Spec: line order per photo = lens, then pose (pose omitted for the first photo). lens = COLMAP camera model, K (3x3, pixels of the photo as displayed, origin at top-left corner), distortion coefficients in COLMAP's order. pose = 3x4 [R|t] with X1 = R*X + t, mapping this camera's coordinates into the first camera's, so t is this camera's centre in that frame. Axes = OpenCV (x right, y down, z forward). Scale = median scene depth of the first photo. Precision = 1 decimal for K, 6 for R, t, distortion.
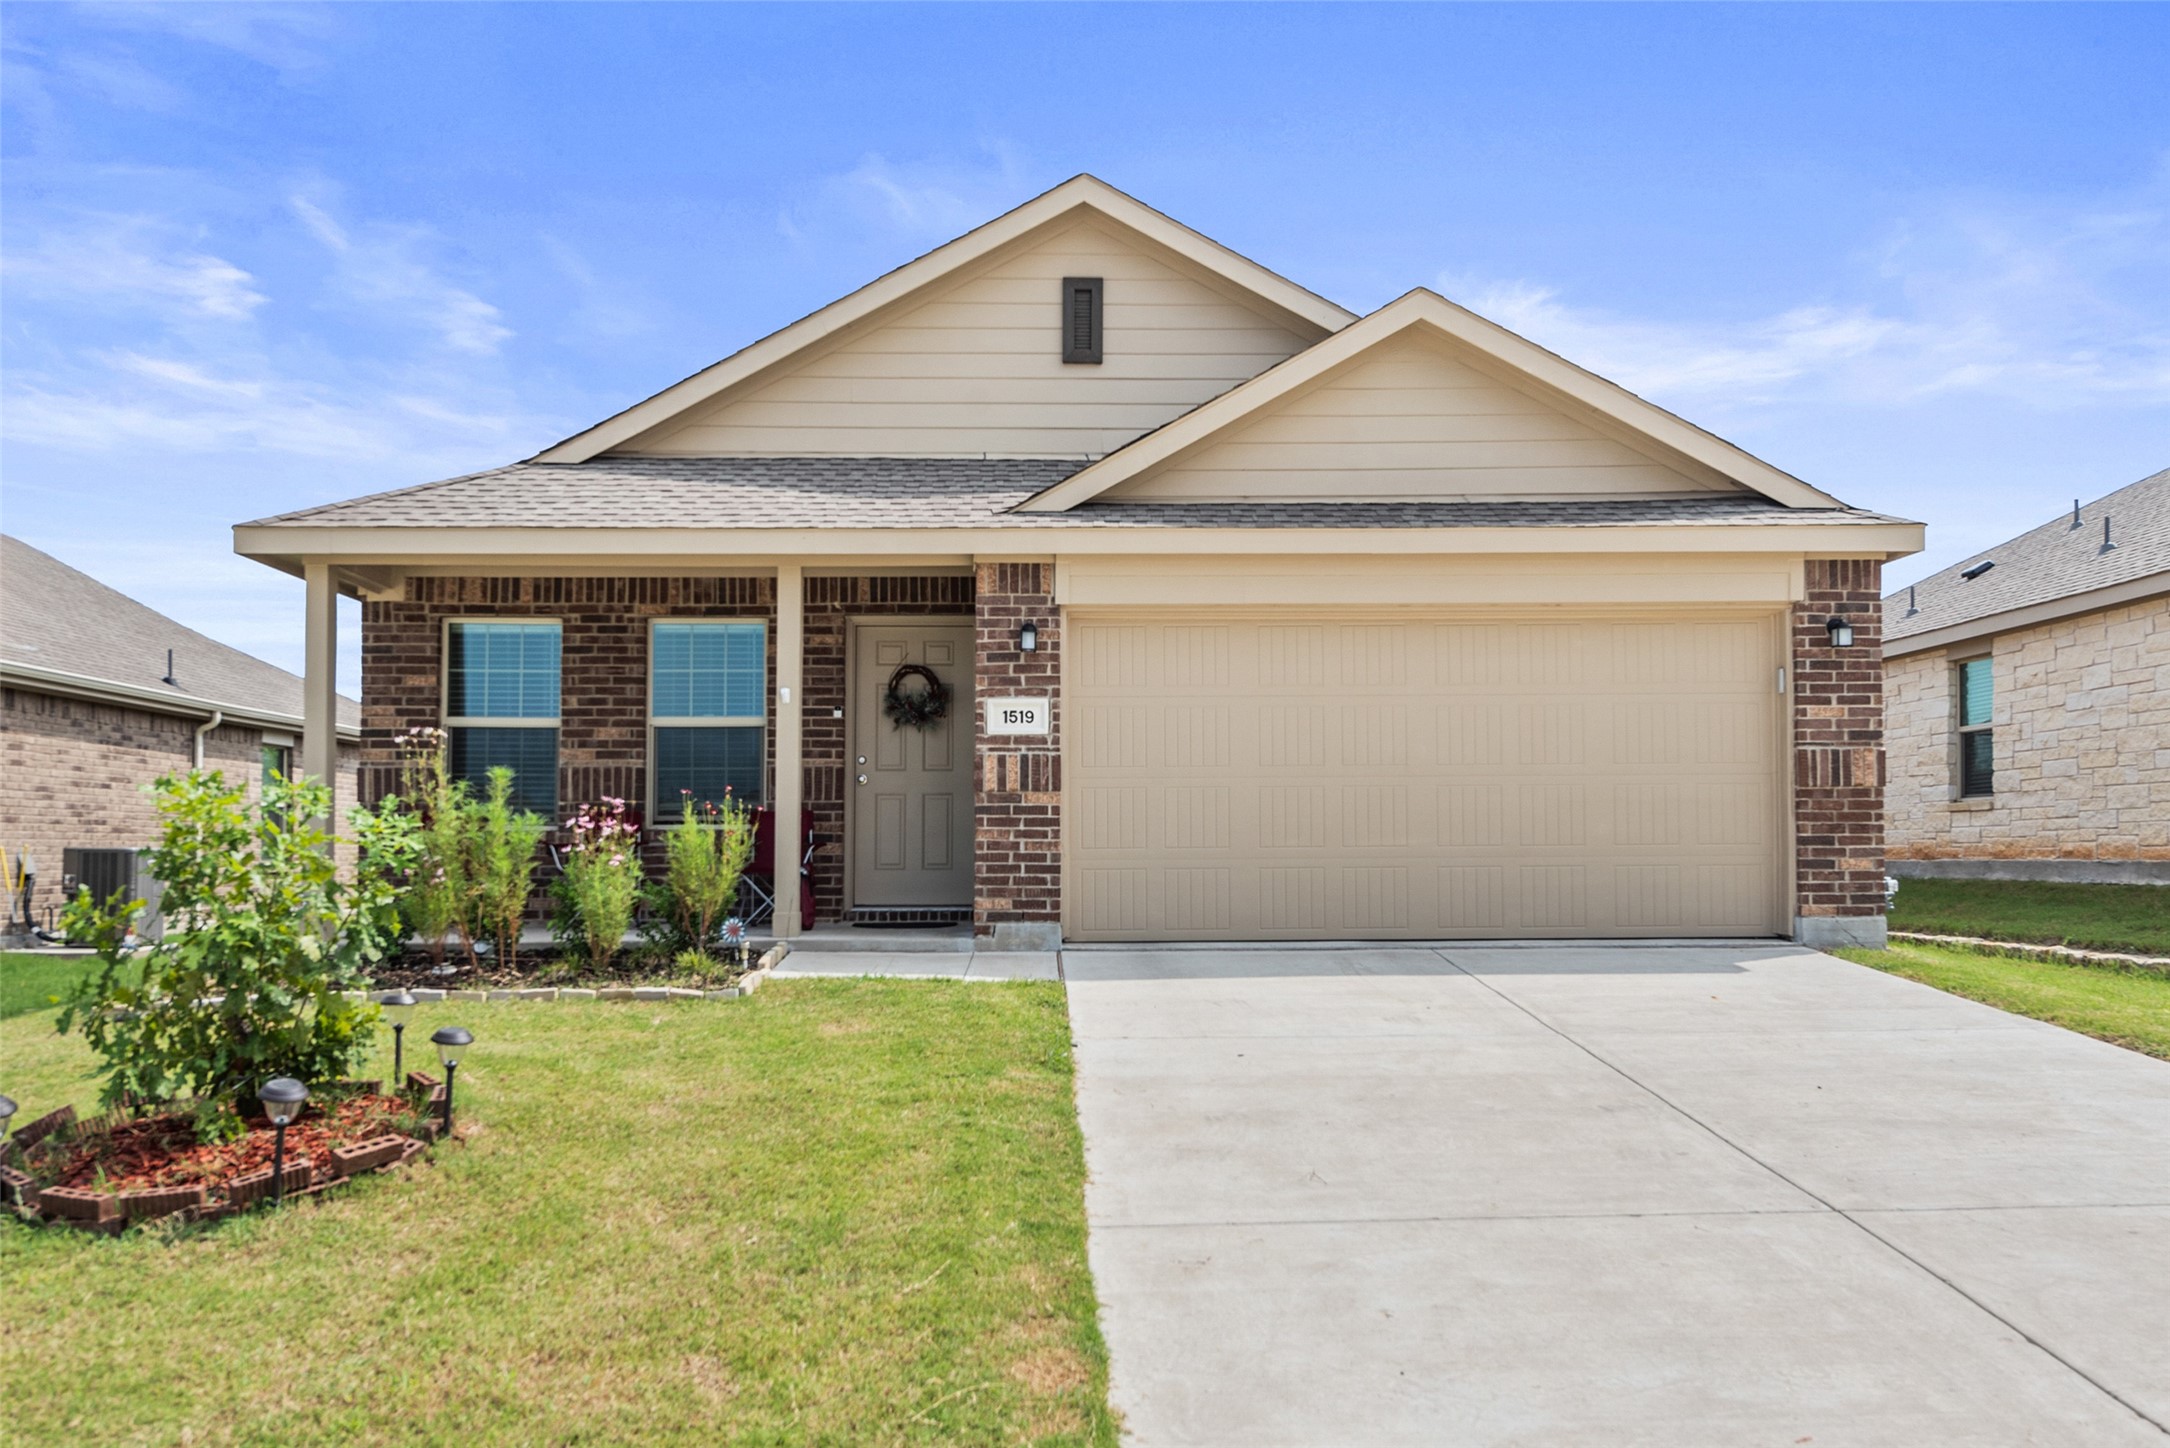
lens RADIAL K [[1434.1, 0, 1085.5], [0, 1434.1, 772.1], [0, 0, 1]] dist [0.005335, 0.000267]
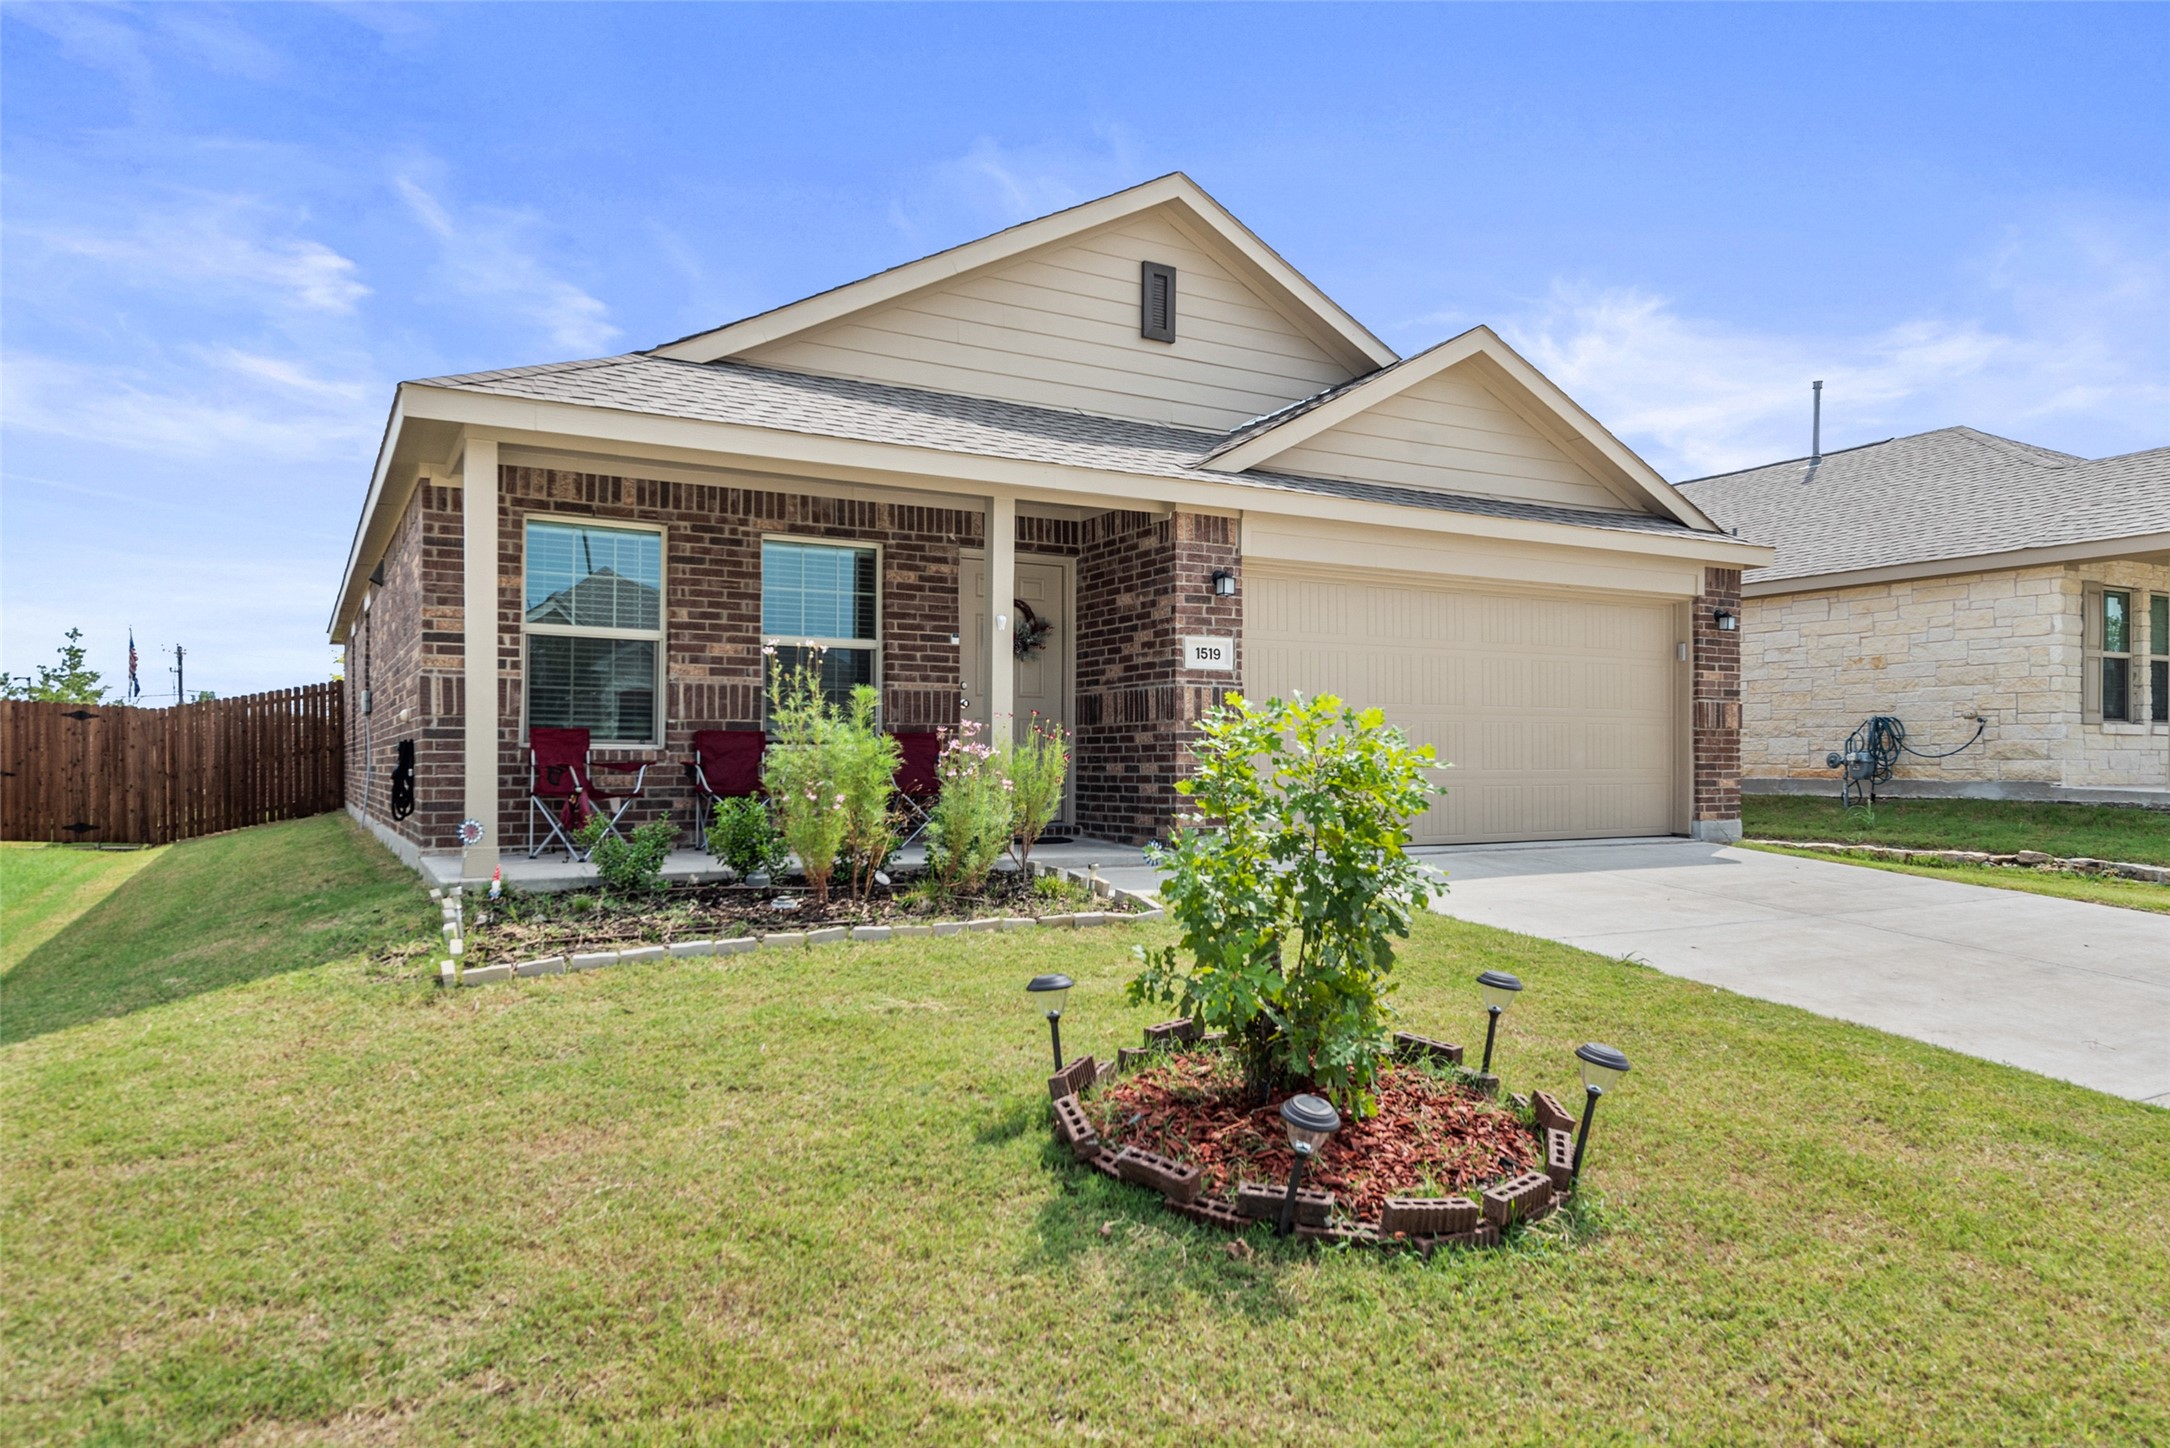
lens RADIAL K [[1152.9, 0, 1135.5], [0, 1152.9, 731.9], [0, 0, 1]] dist [0.000558, 0.000610]
pose [[0.906755, 0.015868, 0.421360, -0.406757], [-0.028134, 0.999342, 0.022908, 0.002846], [-0.420719, -0.032627, 0.906604, 0.177842]]
